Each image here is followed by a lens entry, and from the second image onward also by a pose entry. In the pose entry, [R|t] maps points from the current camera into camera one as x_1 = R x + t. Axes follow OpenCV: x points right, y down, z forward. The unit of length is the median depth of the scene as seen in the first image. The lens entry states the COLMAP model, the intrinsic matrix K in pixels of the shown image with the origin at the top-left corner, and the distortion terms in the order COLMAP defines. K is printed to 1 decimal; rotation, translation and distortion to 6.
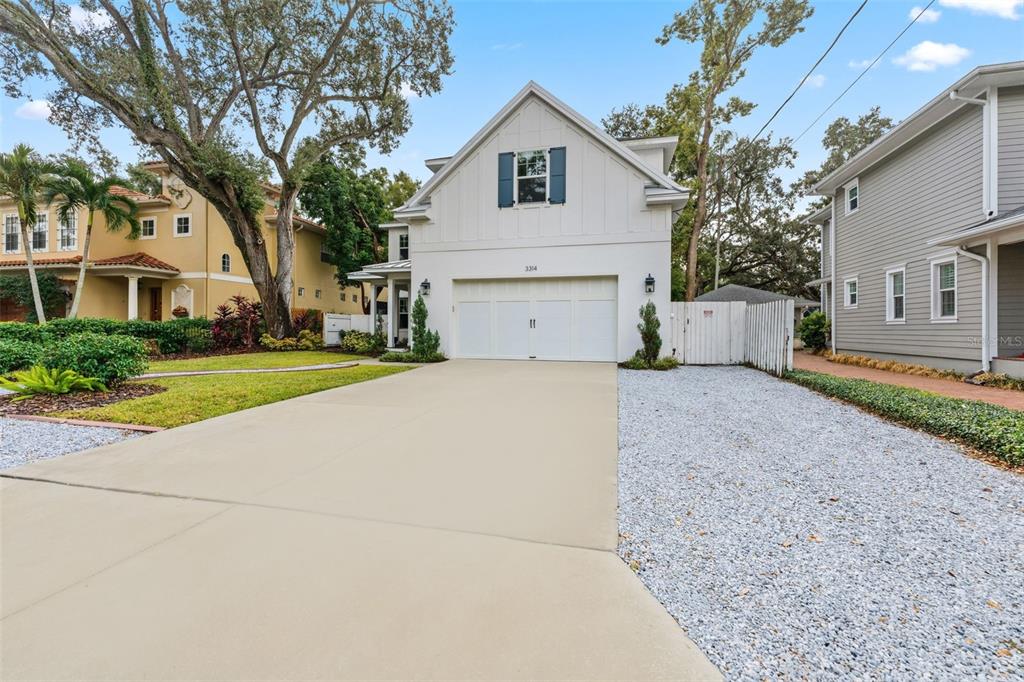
lens RADIAL K [[411.4, 0, 510.4], [0, 411.4, 333.9], [0, 0, 1]] dist [-0.000301, -0.000326]
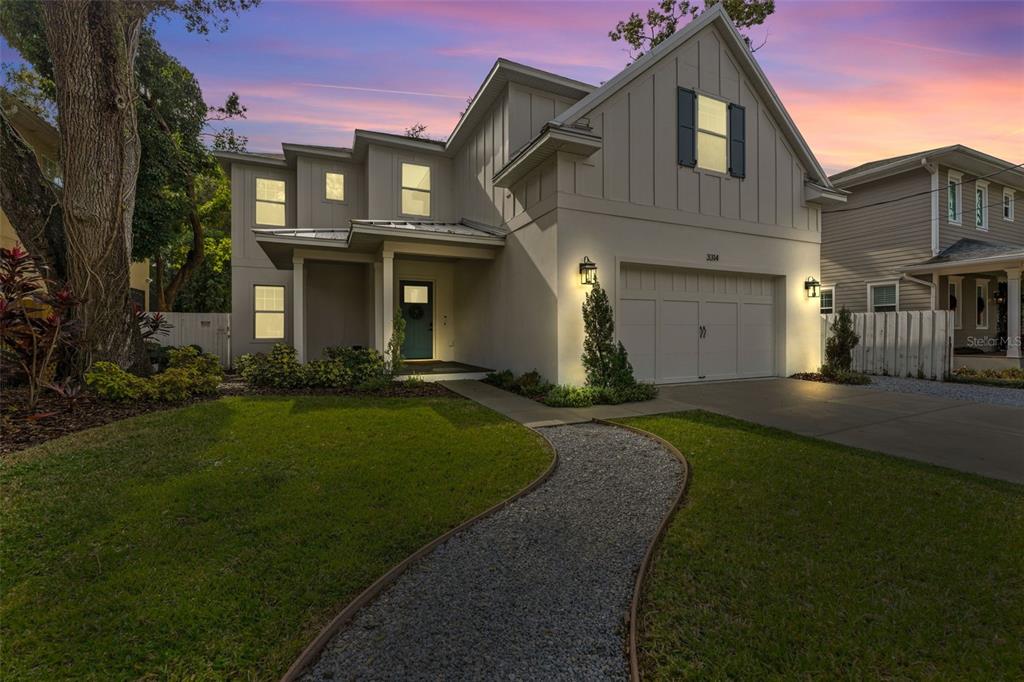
lens RADIAL K [[411.4, 0, 510.4], [0, 411.4, 333.9], [0, 0, 1]] dist [-0.000301, -0.000326]
pose [[0.797682, -0.007603, 0.603031, -0.686258], [0.008594, 0.999962, 0.001240, -0.026490], [-0.603017, 0.004193, 0.797717, 0.632586]]
